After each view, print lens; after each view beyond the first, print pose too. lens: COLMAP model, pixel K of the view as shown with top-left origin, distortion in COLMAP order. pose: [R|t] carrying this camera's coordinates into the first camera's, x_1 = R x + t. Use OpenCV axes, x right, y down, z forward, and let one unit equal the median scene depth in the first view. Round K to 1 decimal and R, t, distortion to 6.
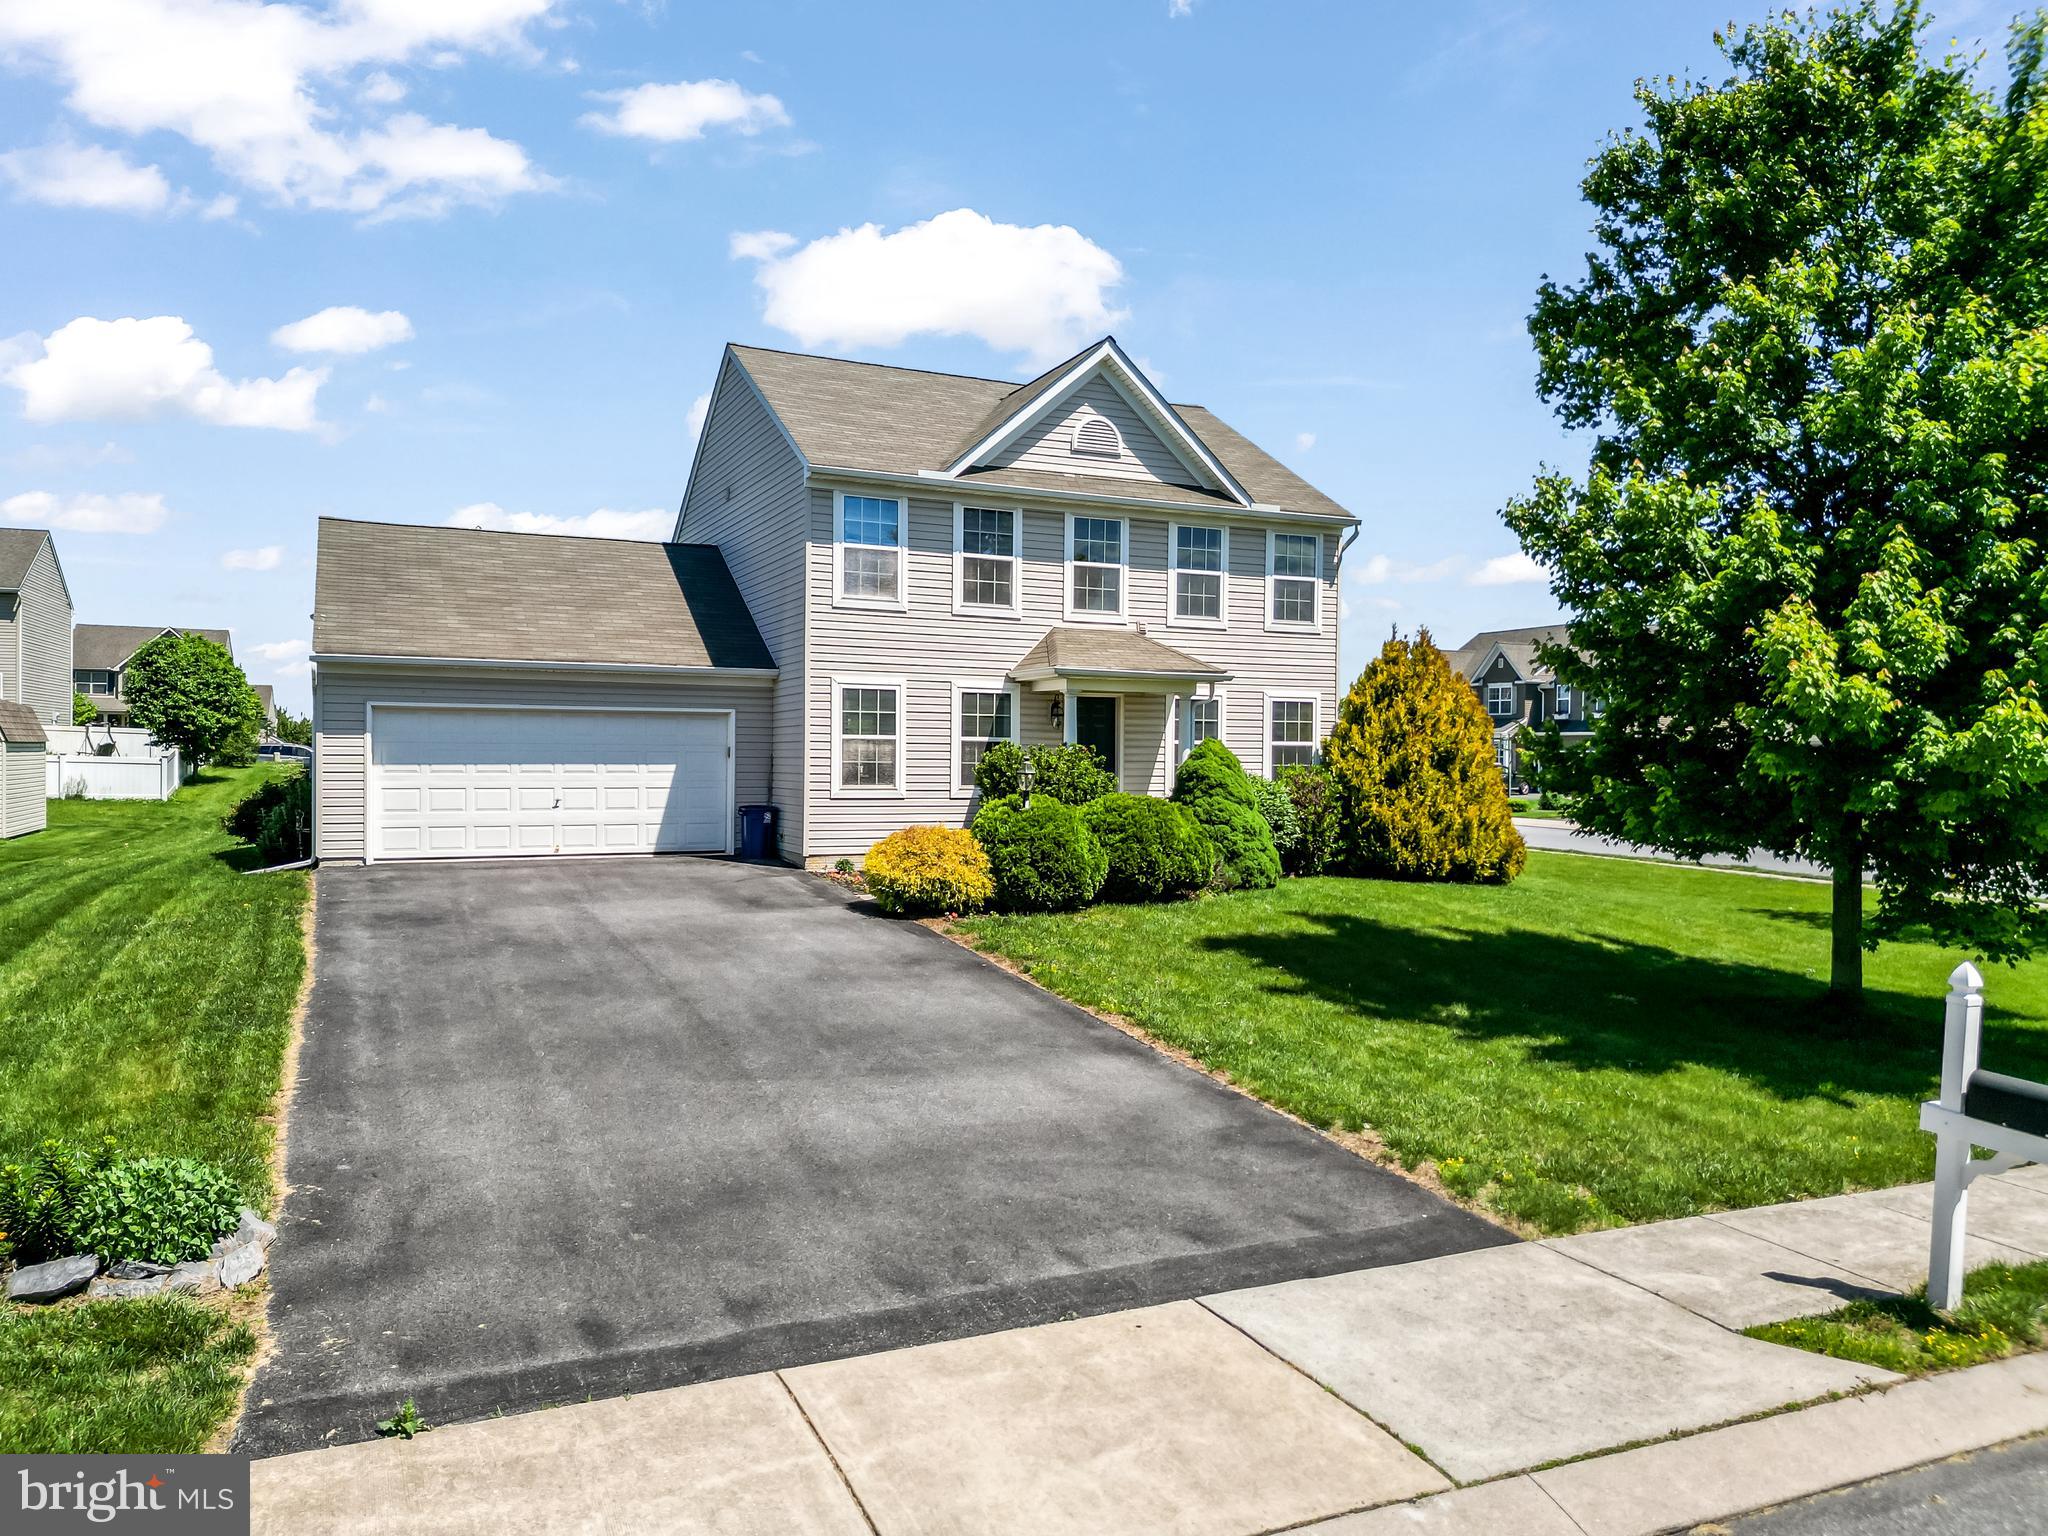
lens RADIAL K [[1444.6, 0, 1028.8], [0, 1444.6, 767.2], [0, 0, 1]] dist [0.084892, -0.087184]
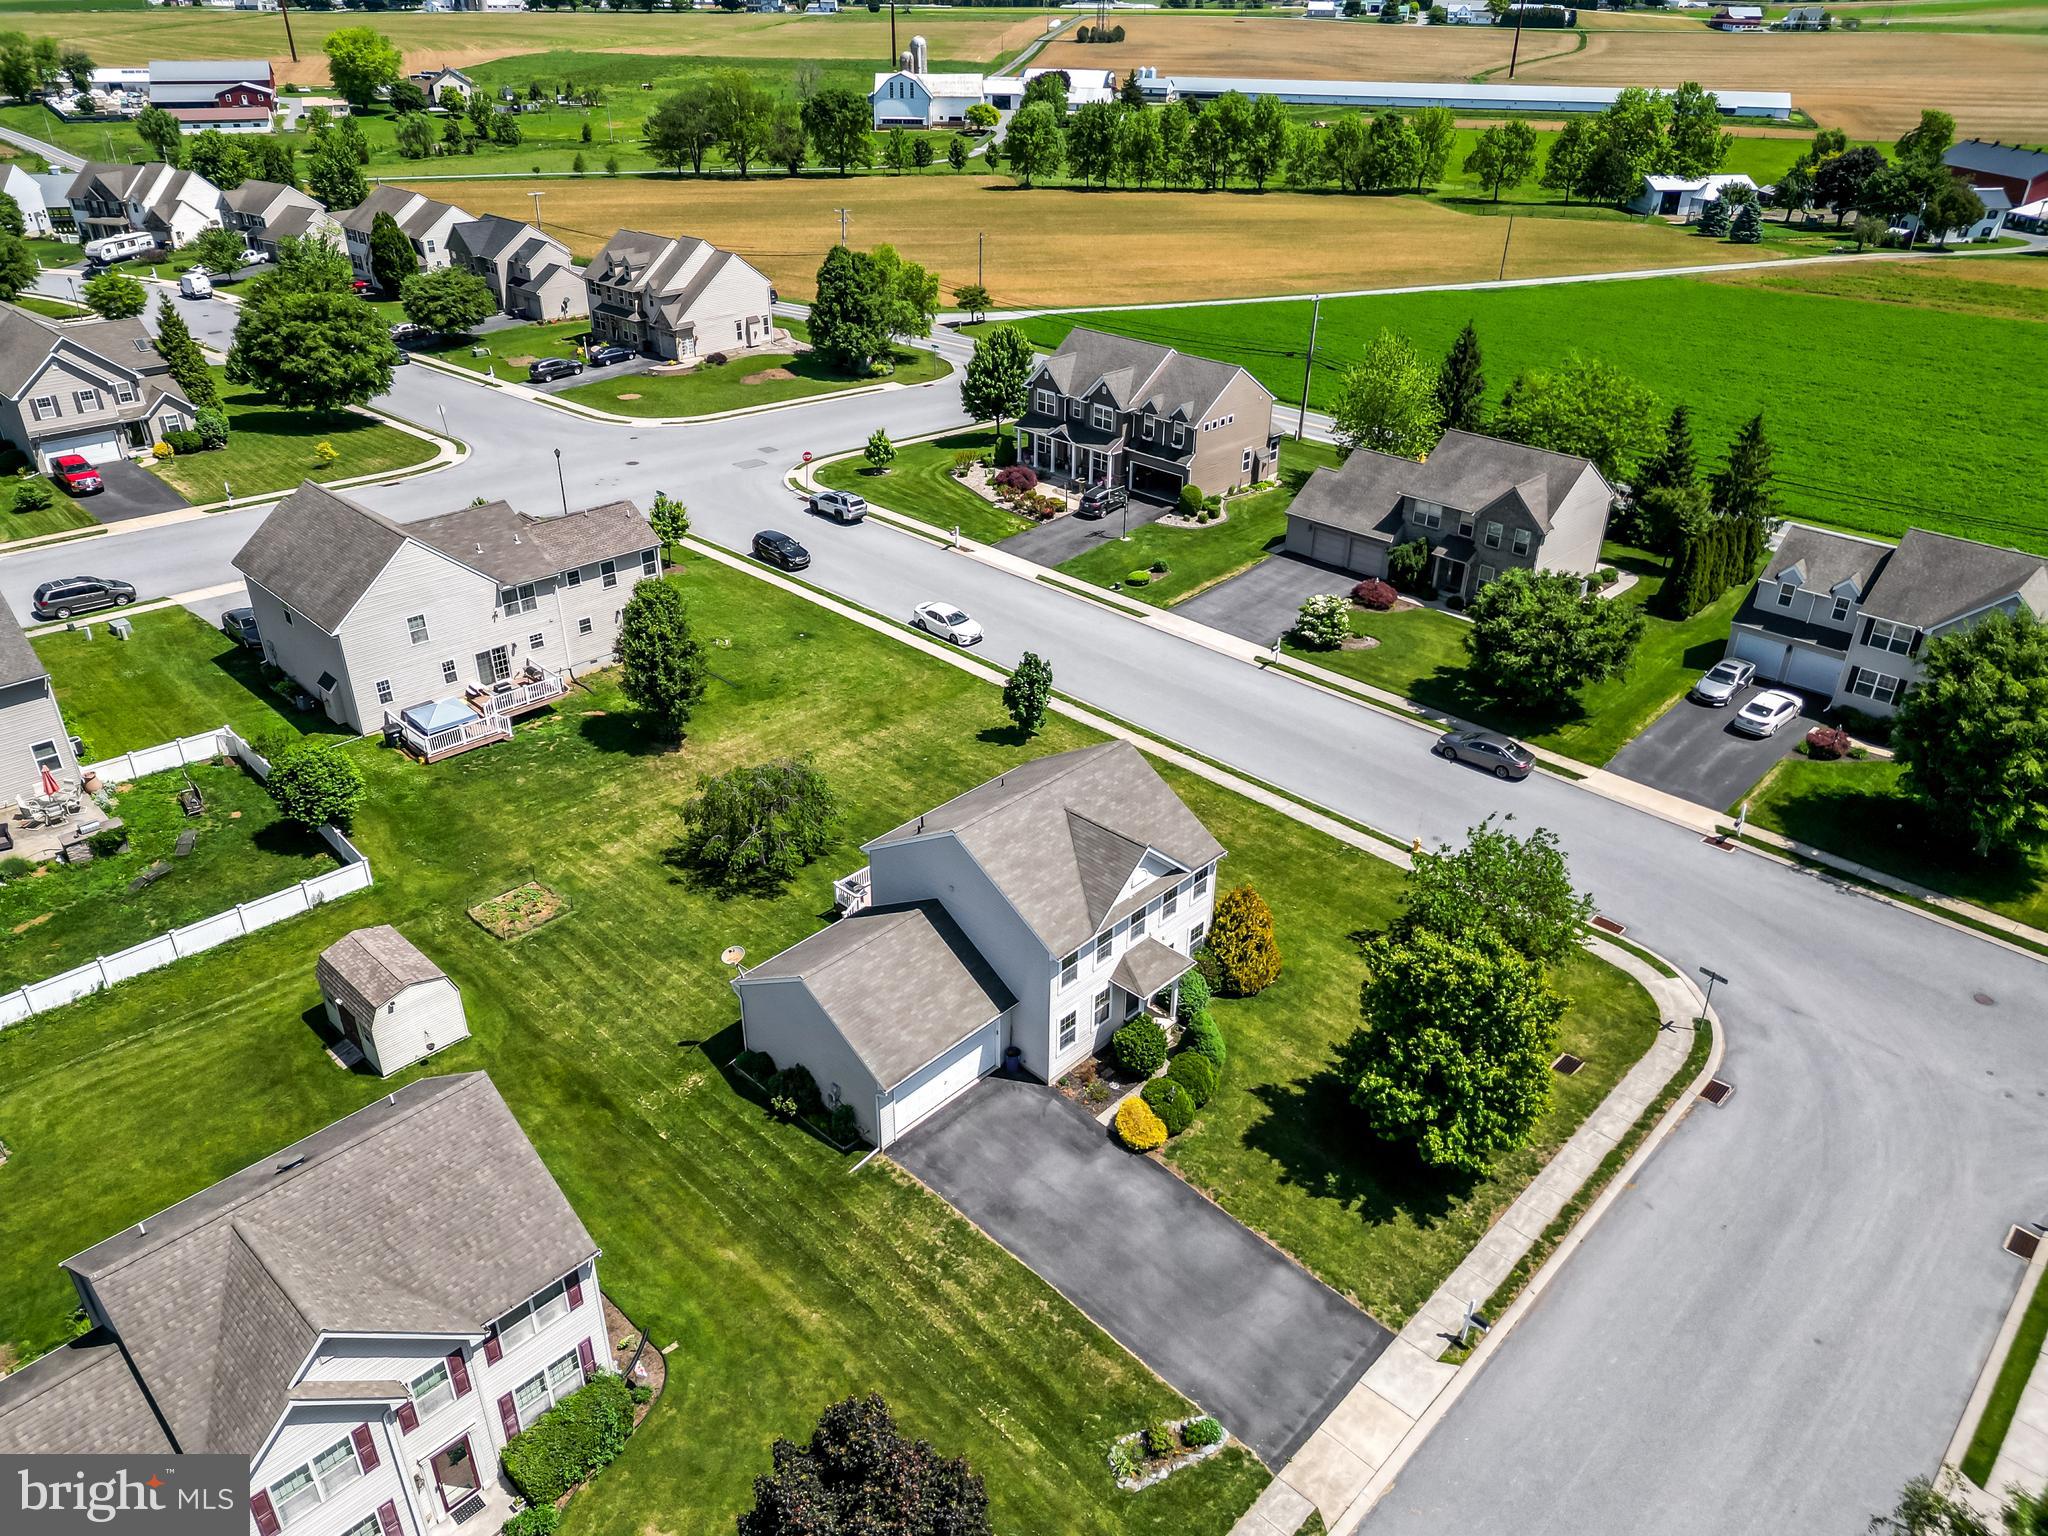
lens RADIAL K [[1444.6, 0, 1028.8], [0, 1444.6, 767.2], [0, 0, 1]] dist [0.084892, -0.087184]
pose [[0.927371, -0.183818, 0.325875, -0.838505], [0.001415, 0.872706, 0.488245, -1.514521], [-0.374141, -0.452323, 0.809582, -0.701428]]
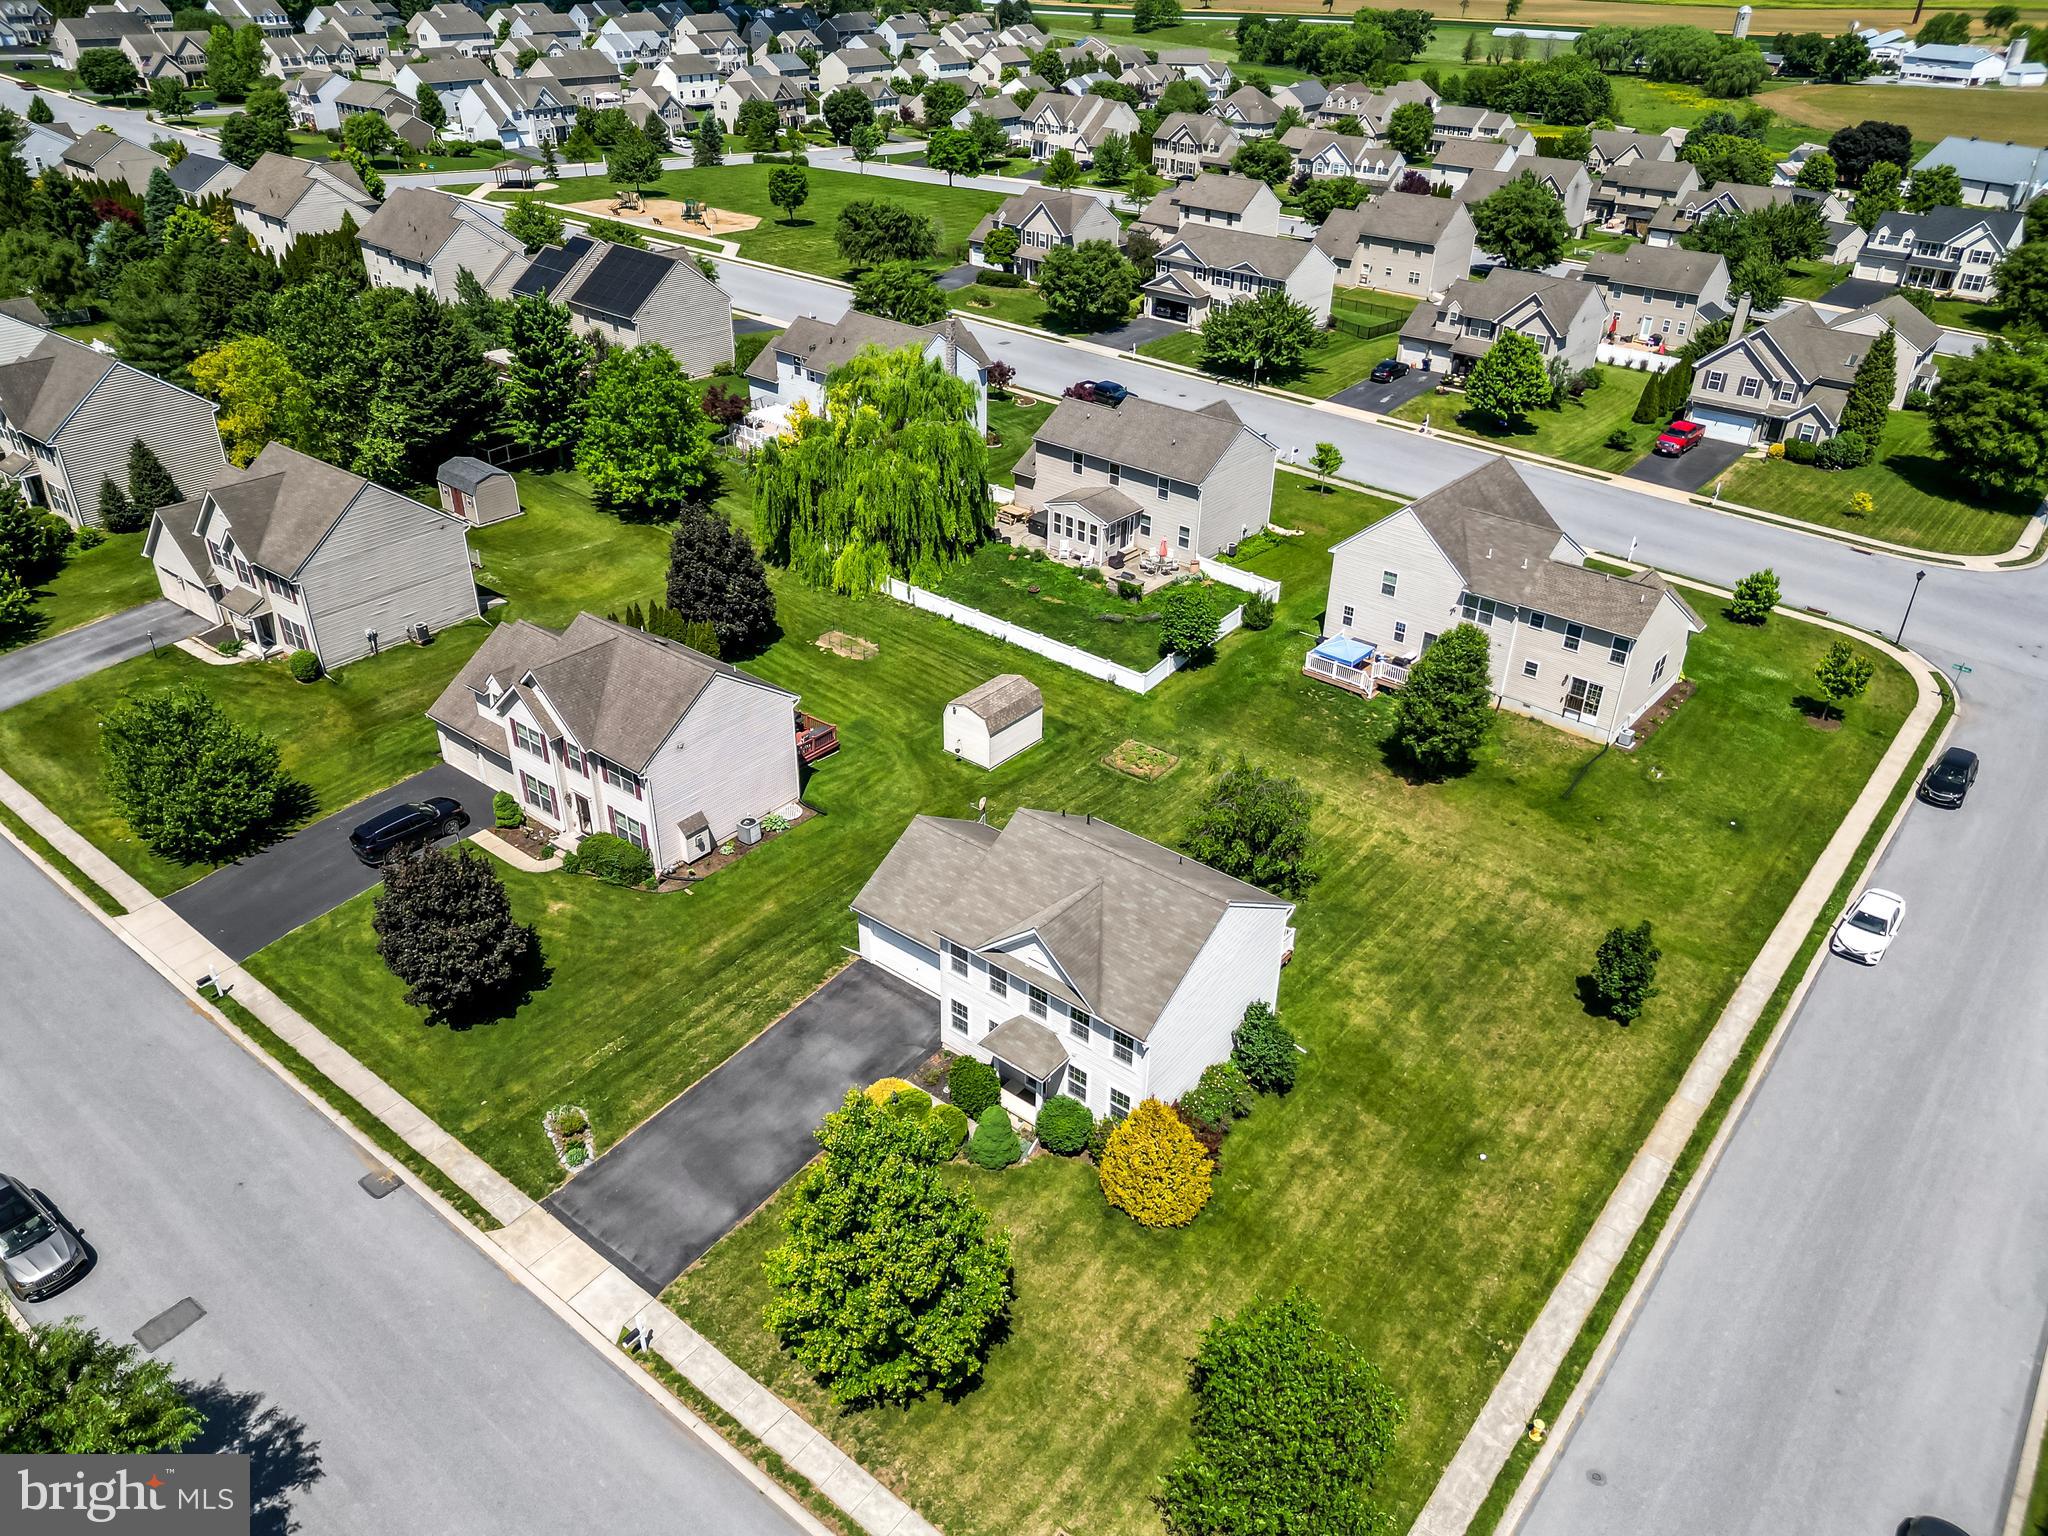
lens RADIAL K [[1444.6, 0, 1028.8], [0, 1444.6, 767.2], [0, 0, 1]] dist [0.084892, -0.087184]
pose [[0.448642, 0.453509, -0.770097, 1.666401], [-0.017628, 0.866007, 0.499721, -1.634602], [0.893538, -0.210620, 0.396521, 0.166970]]
